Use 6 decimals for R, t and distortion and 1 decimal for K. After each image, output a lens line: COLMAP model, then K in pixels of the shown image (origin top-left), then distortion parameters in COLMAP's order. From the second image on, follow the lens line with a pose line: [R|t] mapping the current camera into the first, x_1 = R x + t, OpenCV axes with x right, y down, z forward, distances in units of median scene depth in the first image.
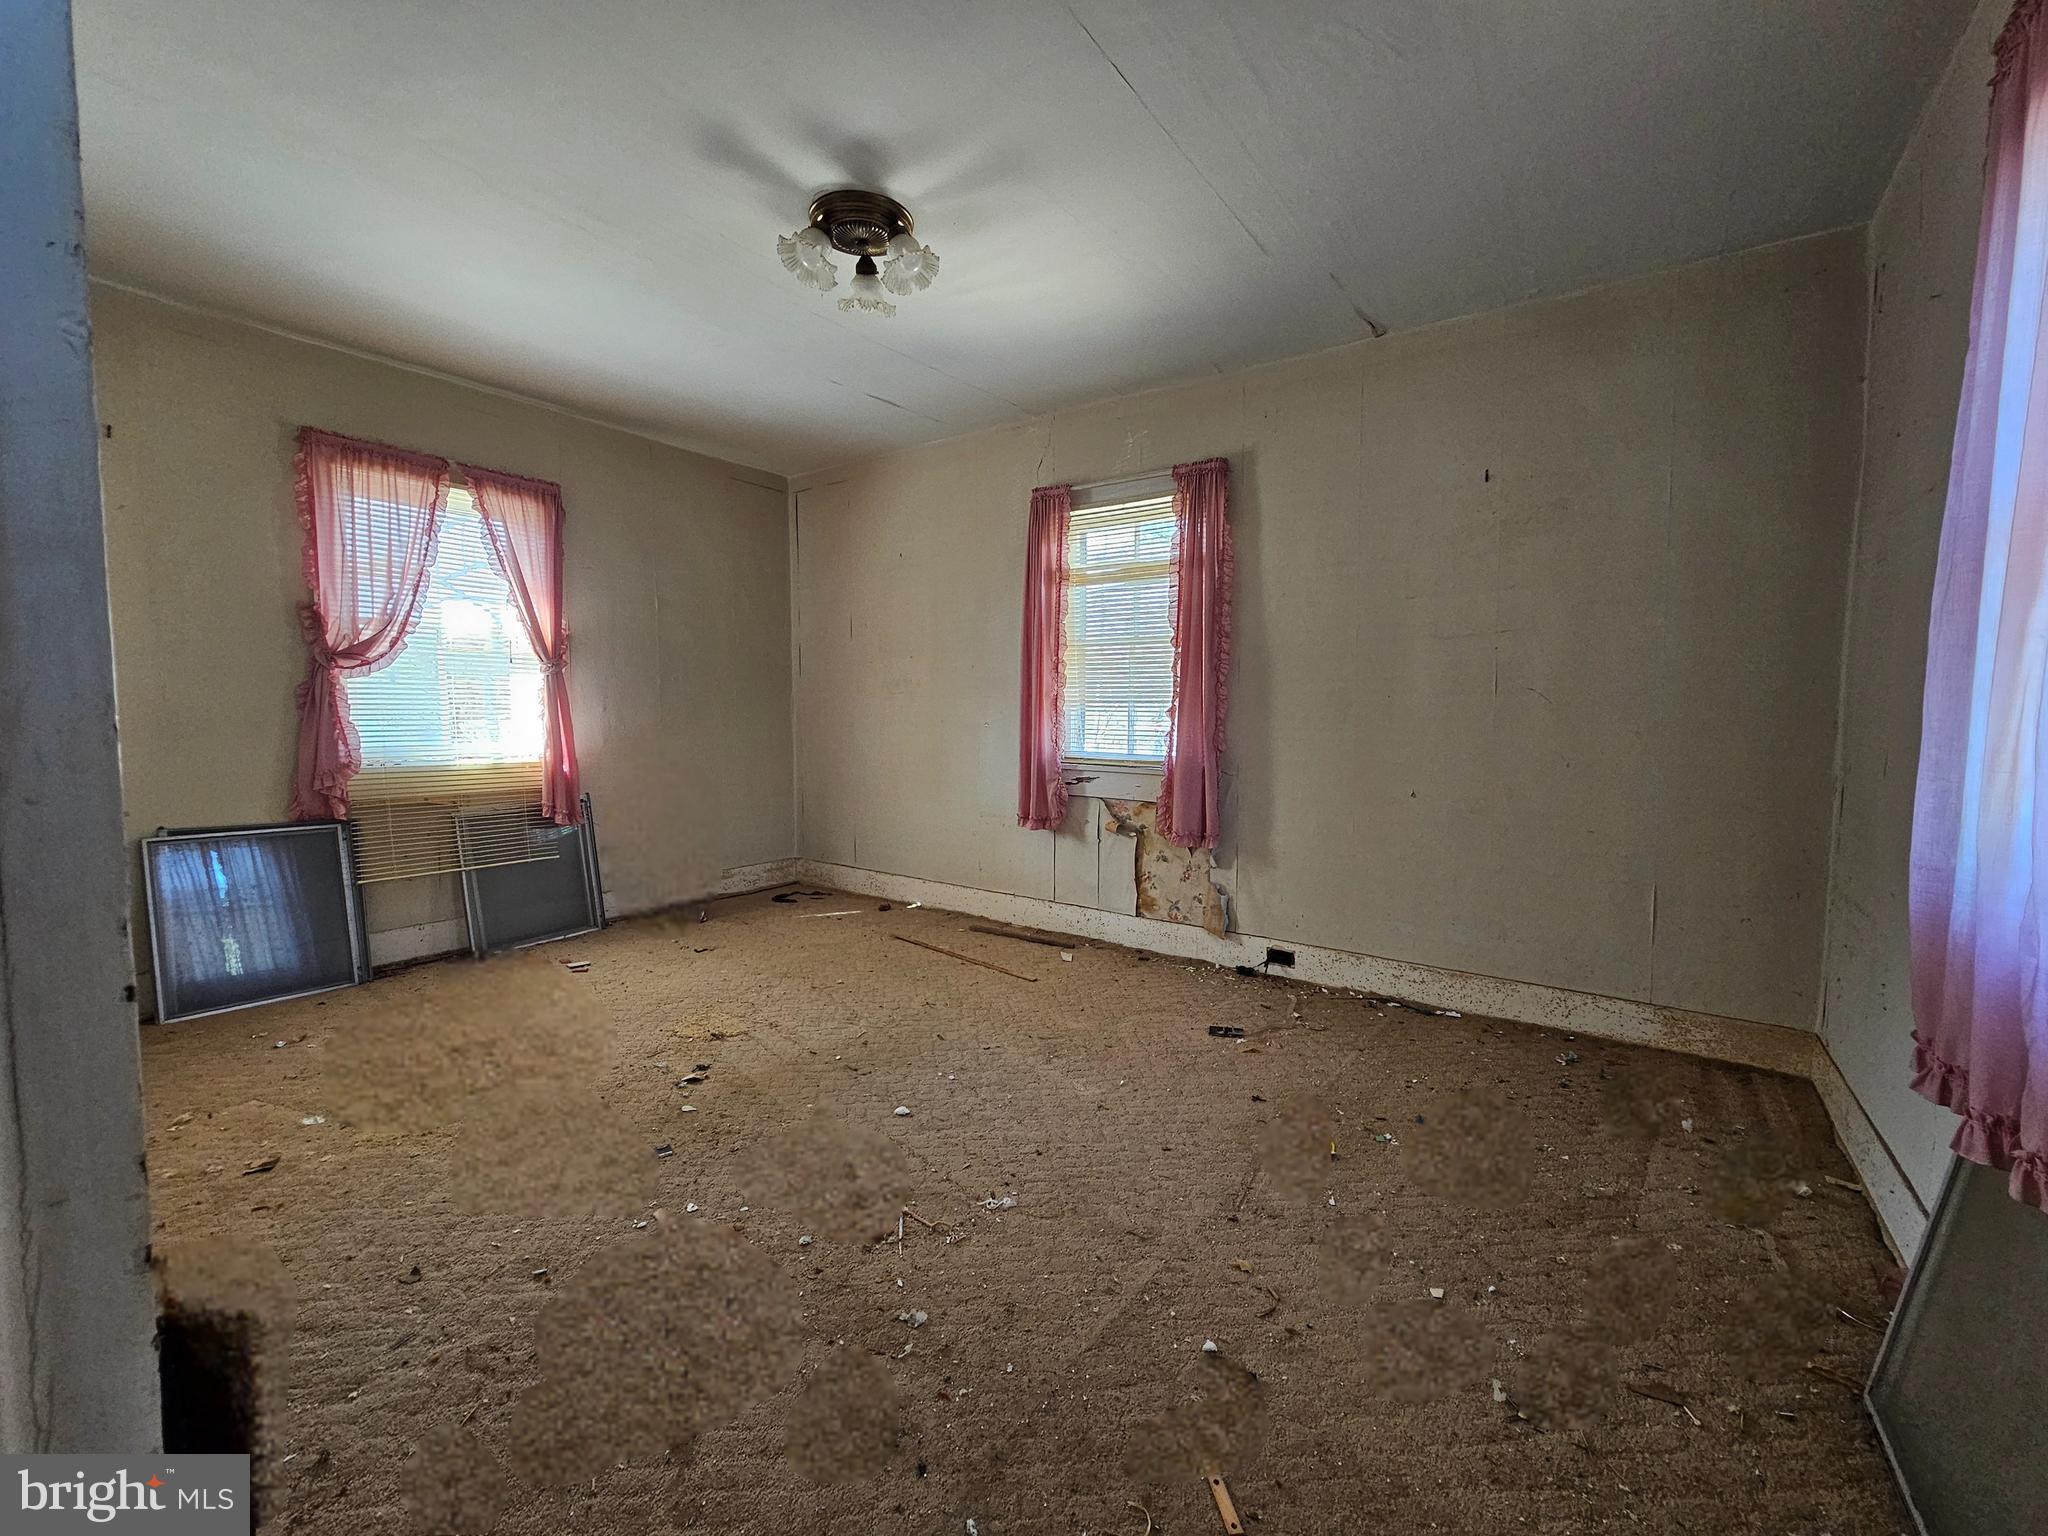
lens RADIAL K [[838.8, 0, 1018.3], [0, 838.8, 771.9], [0, 0, 1]] dist [-0.003270, 0.000793]
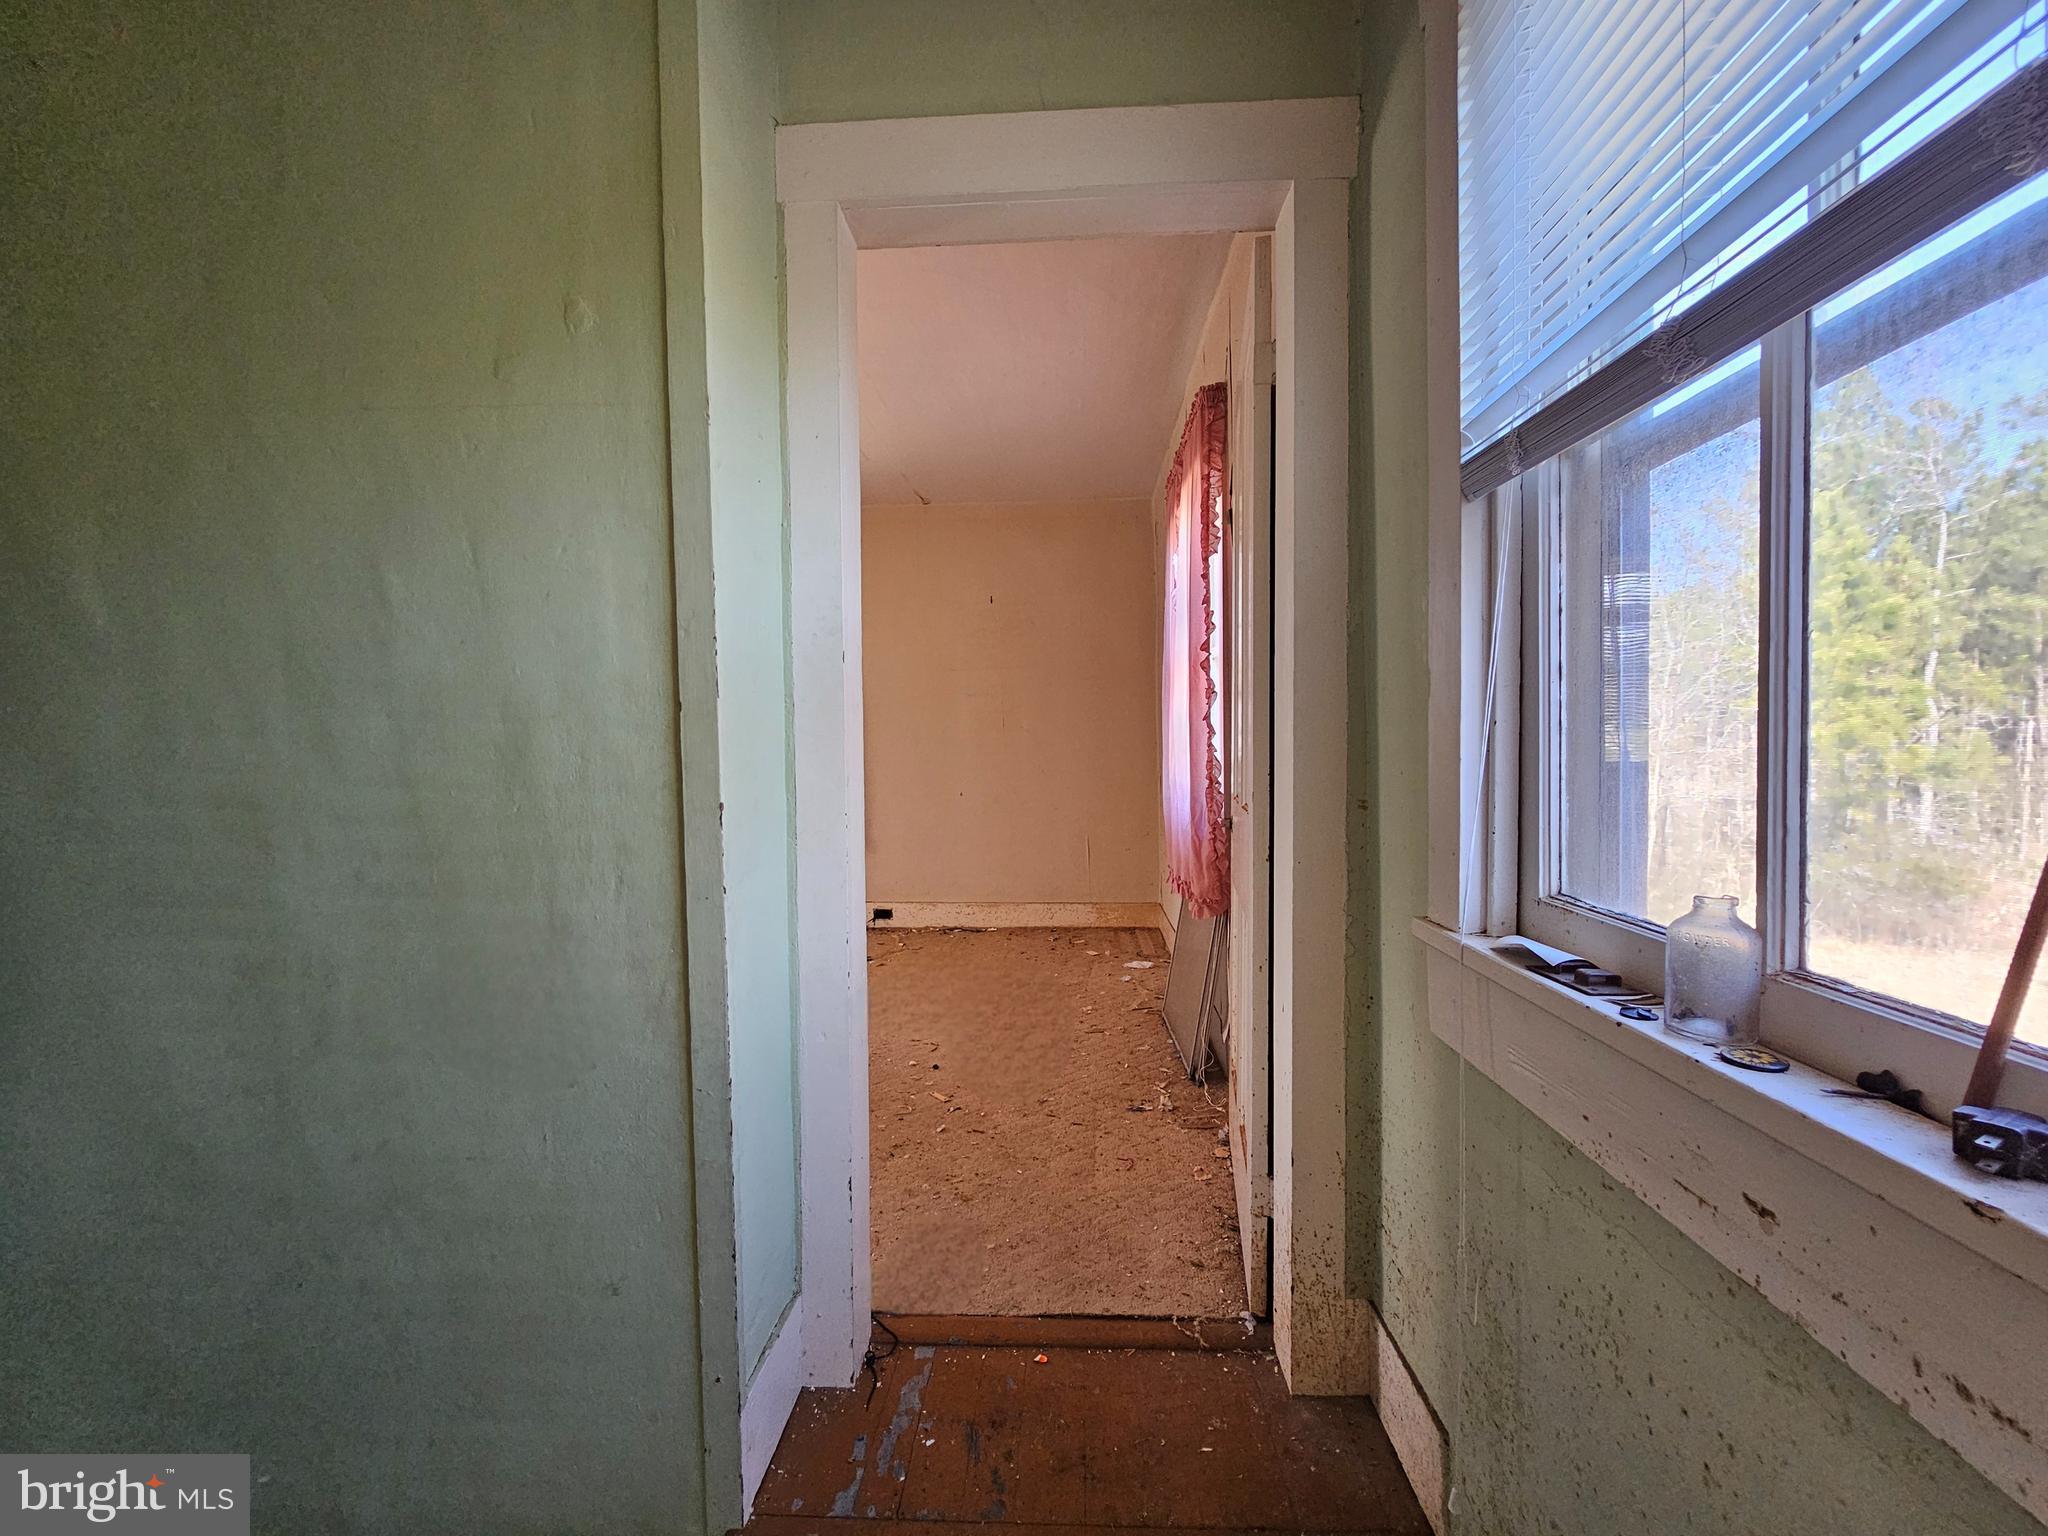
lens RADIAL K [[838.8, 0, 1028.2], [0, 838.8, 765.6], [0, 0, 1]] dist [-0.003270, 0.000793]
pose [[0.840888, -0.034356, 0.540118, -0.283941], [0.063137, 0.997396, -0.034852, 0.039949], [-0.537515, 0.063408, 0.840867, -0.411994]]
